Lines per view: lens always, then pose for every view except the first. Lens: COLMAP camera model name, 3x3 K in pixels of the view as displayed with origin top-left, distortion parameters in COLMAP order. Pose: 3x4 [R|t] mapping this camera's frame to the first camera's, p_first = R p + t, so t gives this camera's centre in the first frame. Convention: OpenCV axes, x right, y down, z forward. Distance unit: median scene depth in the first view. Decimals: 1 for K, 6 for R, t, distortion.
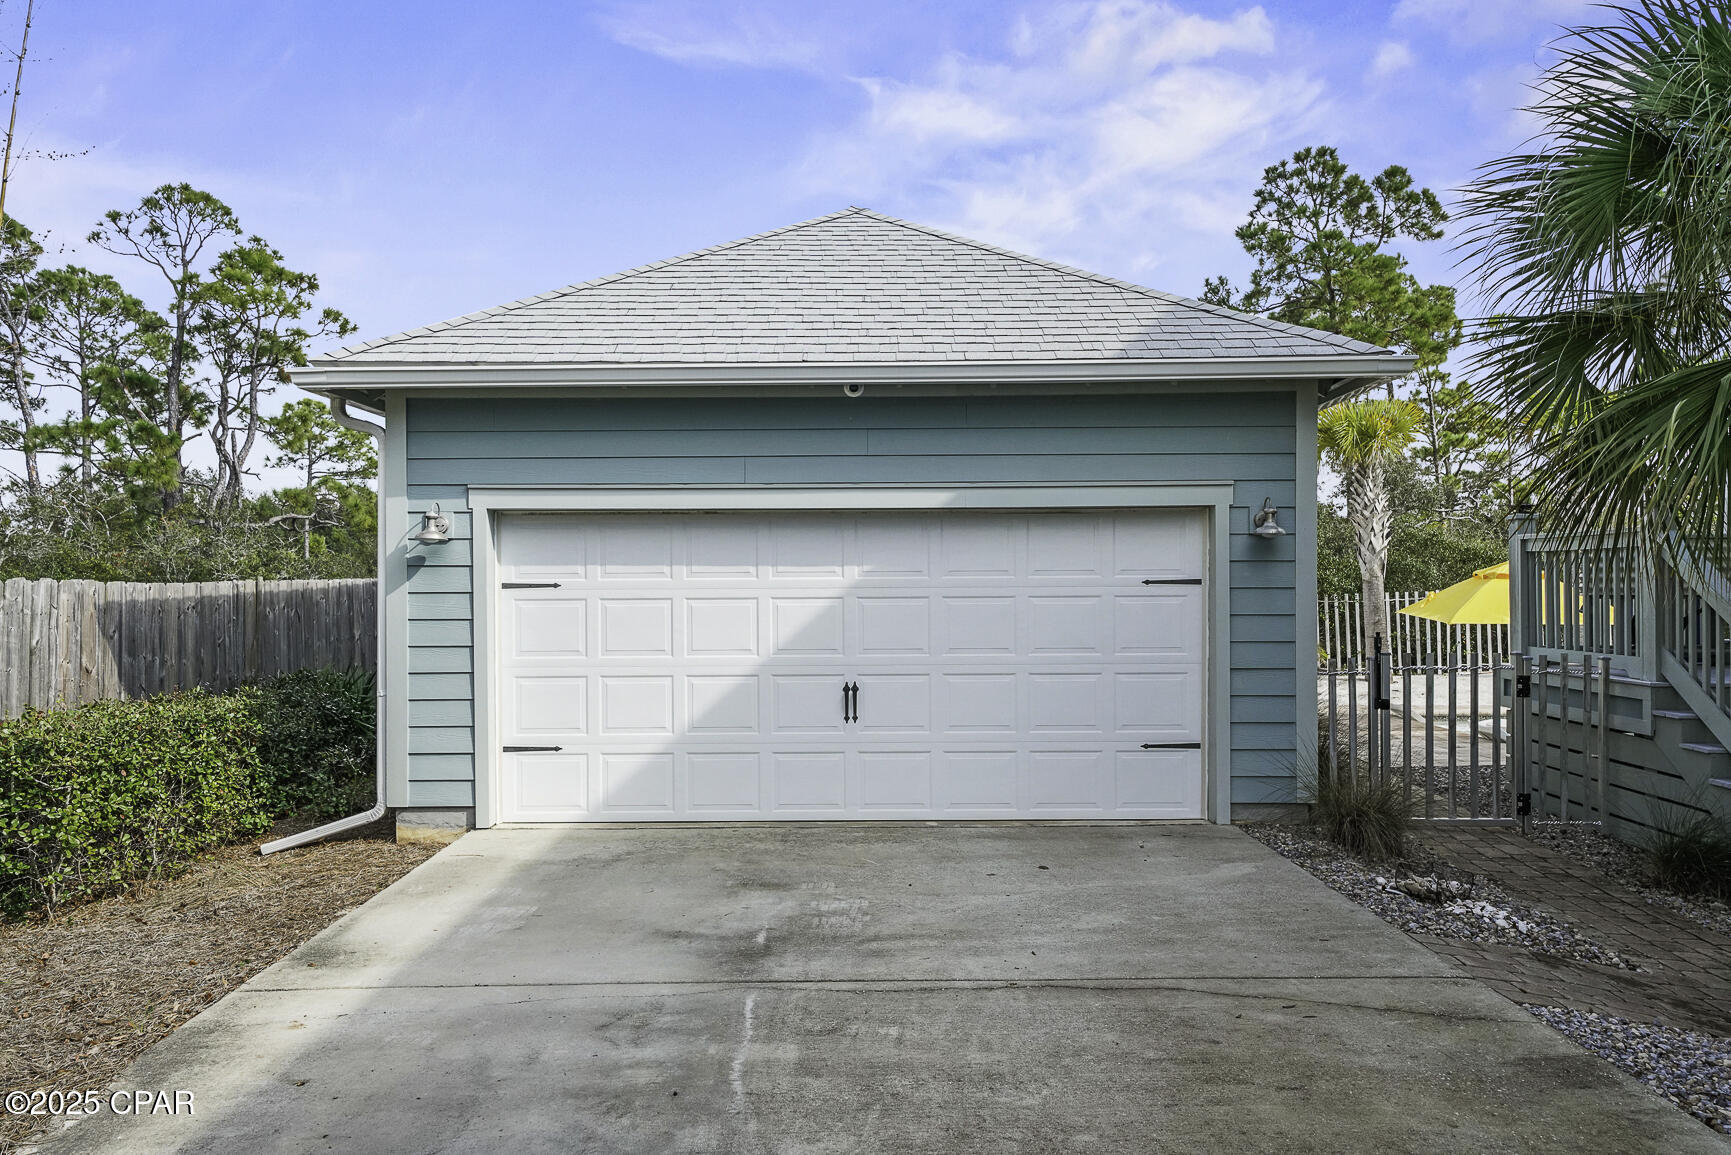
lens RADIAL K [[1234.2, 0, 877.7], [0, 1234.2, 570.4], [0, 0, 1]] dist [0.049966, -0.000444]
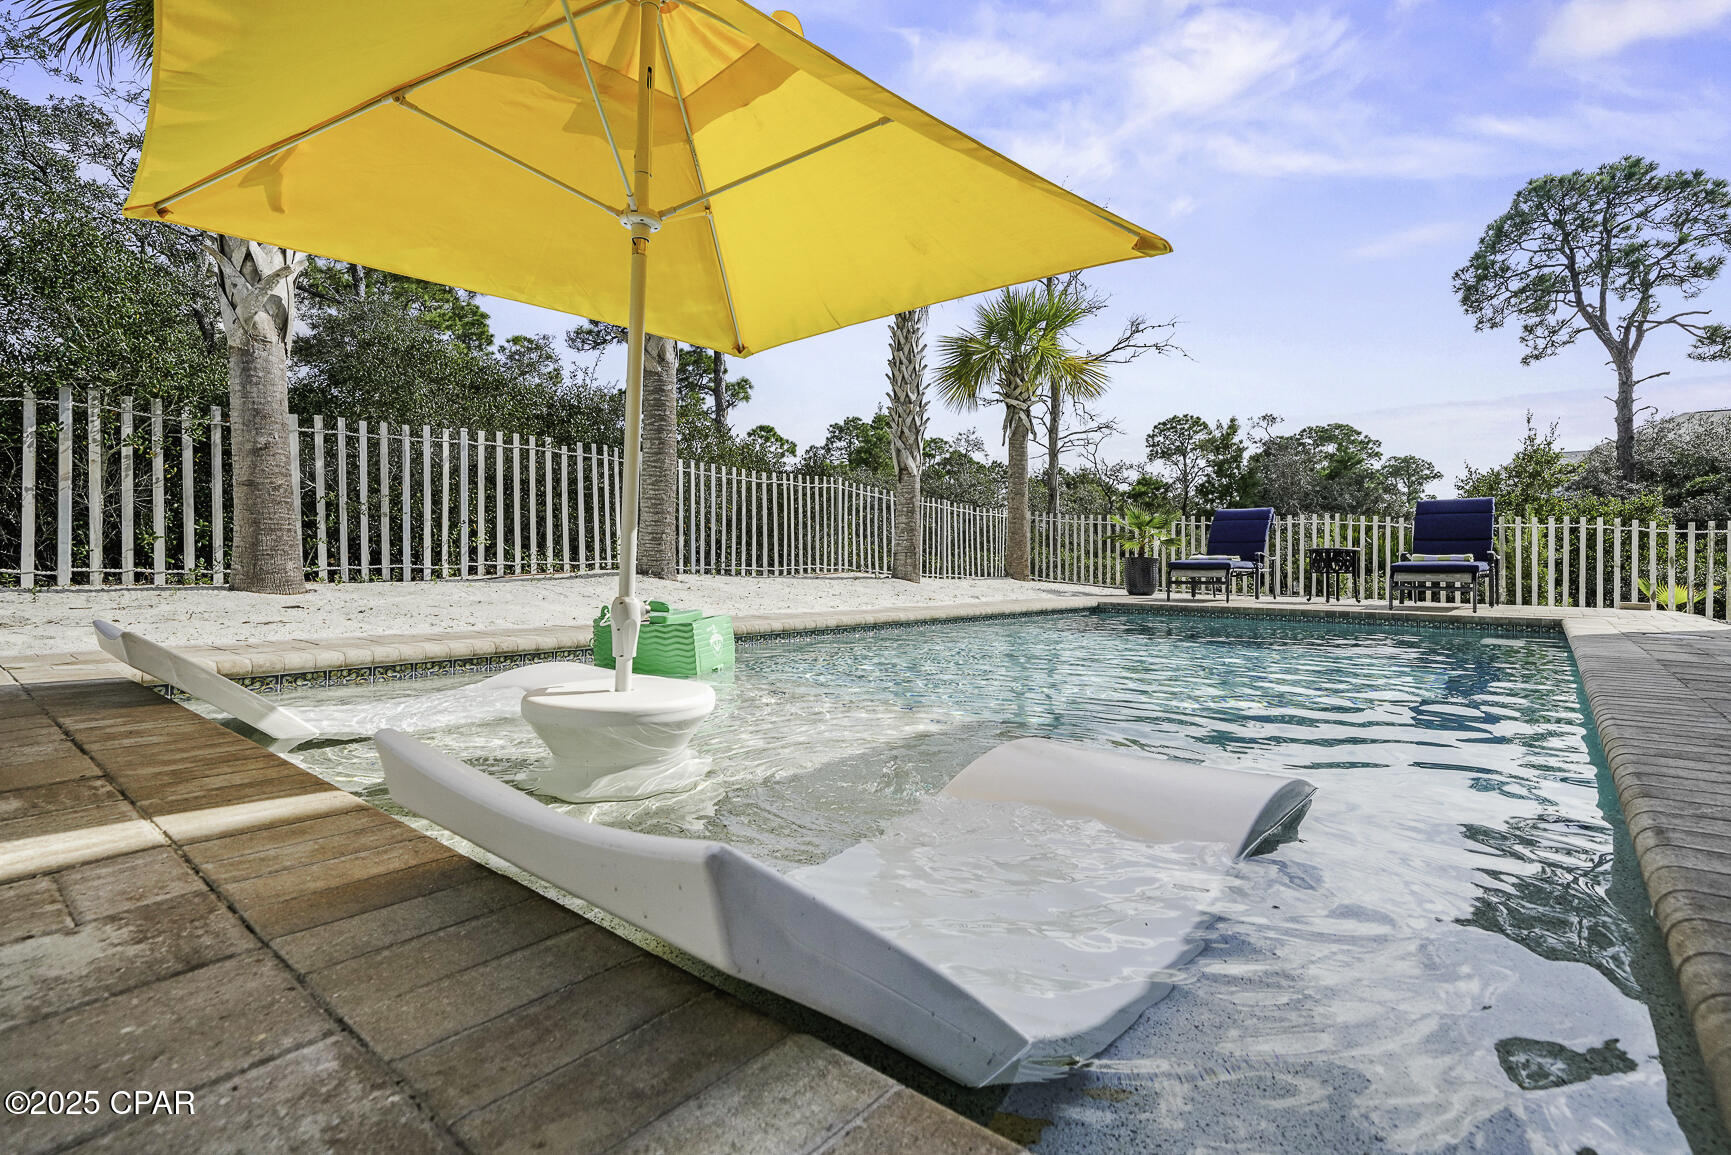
lens RADIAL K [[769.8, 0, 881.9], [0, 769.8, 575.8], [0, 0, 1]] dist [0.000405, 0.001056]
pose [[0.615224, 0.009207, 0.788299, 0.307291], [-0.026745, 0.999600, 0.009198, 0.072685], [-0.787899, -0.026742, 0.615224, 0.635817]]
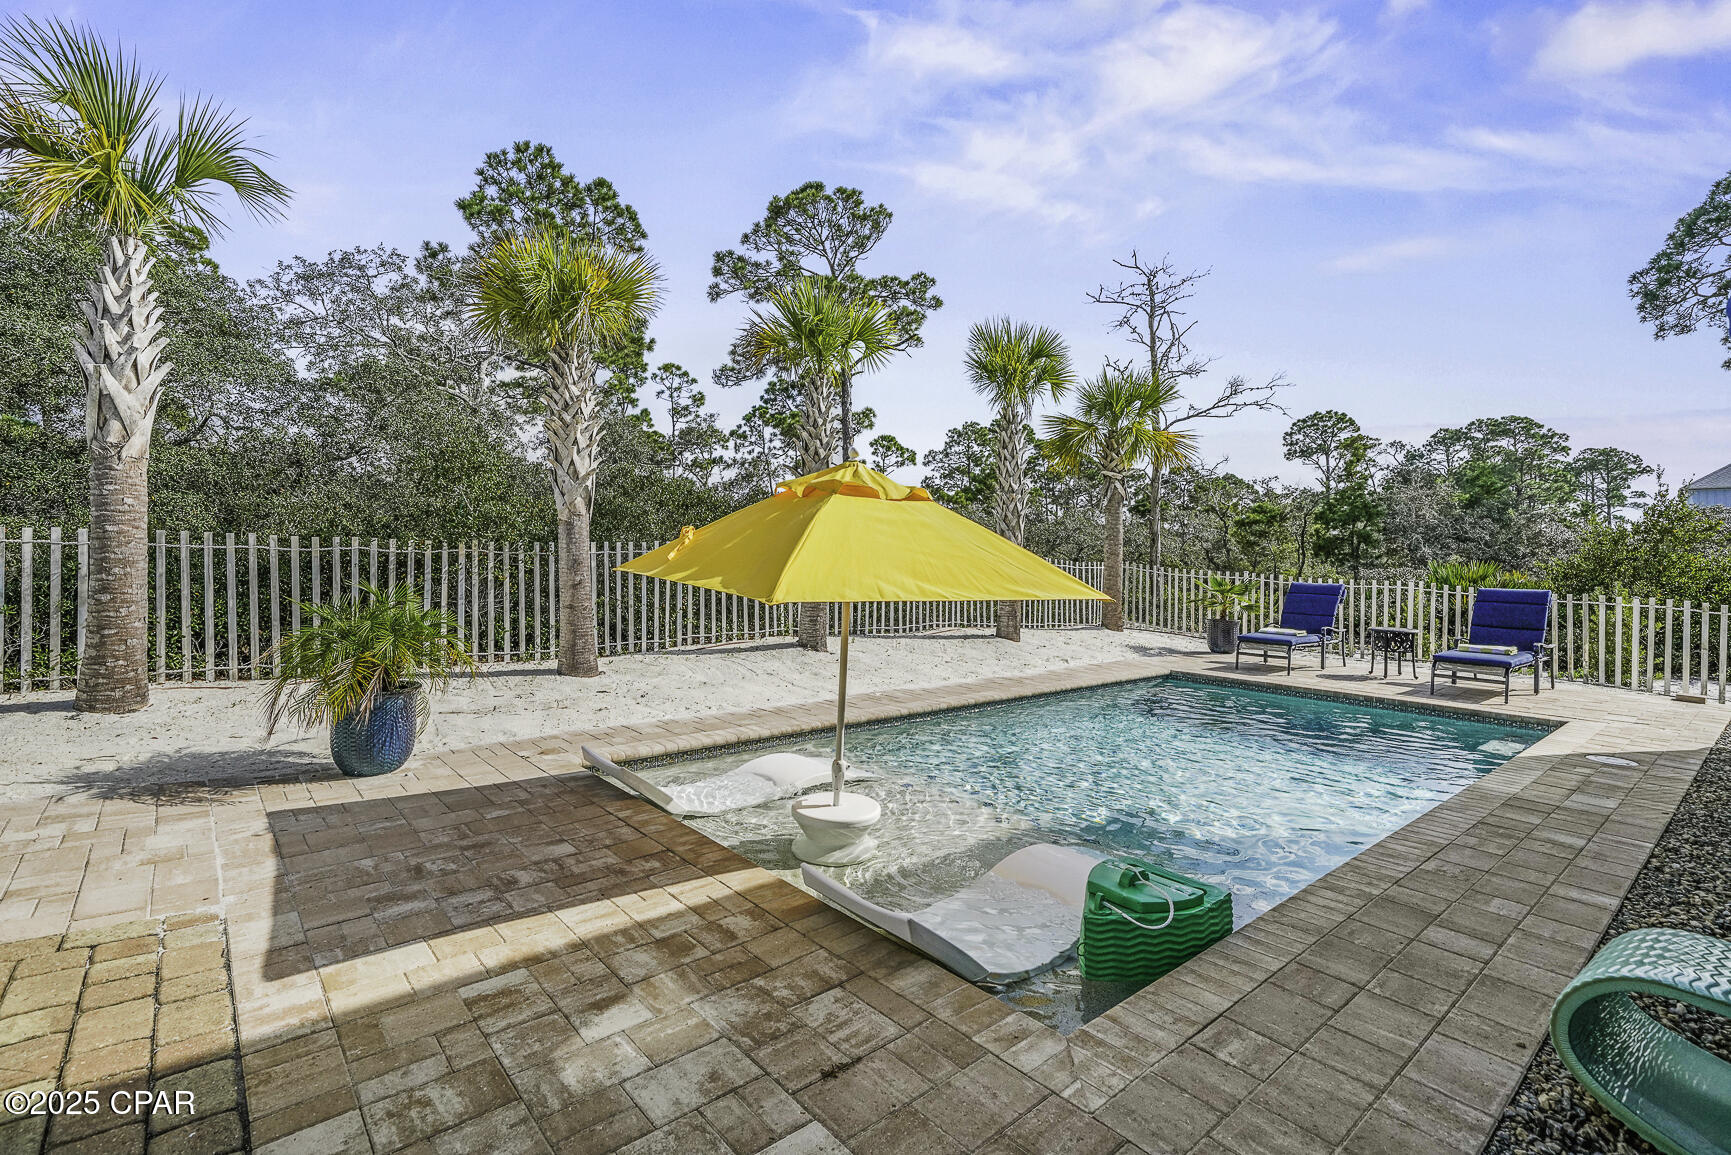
lens RADIAL K [[770.9, 0, 855.2], [0, 770.9, 573.0], [0, 0, 1]] dist [0.001475, 0.001309]
pose [[0.750813, 0.008305, 0.660462, 0.228441], [-0.033596, 0.999107, 0.025629, 0.019185], [-0.659660, -0.041432, 0.750421, 0.564263]]
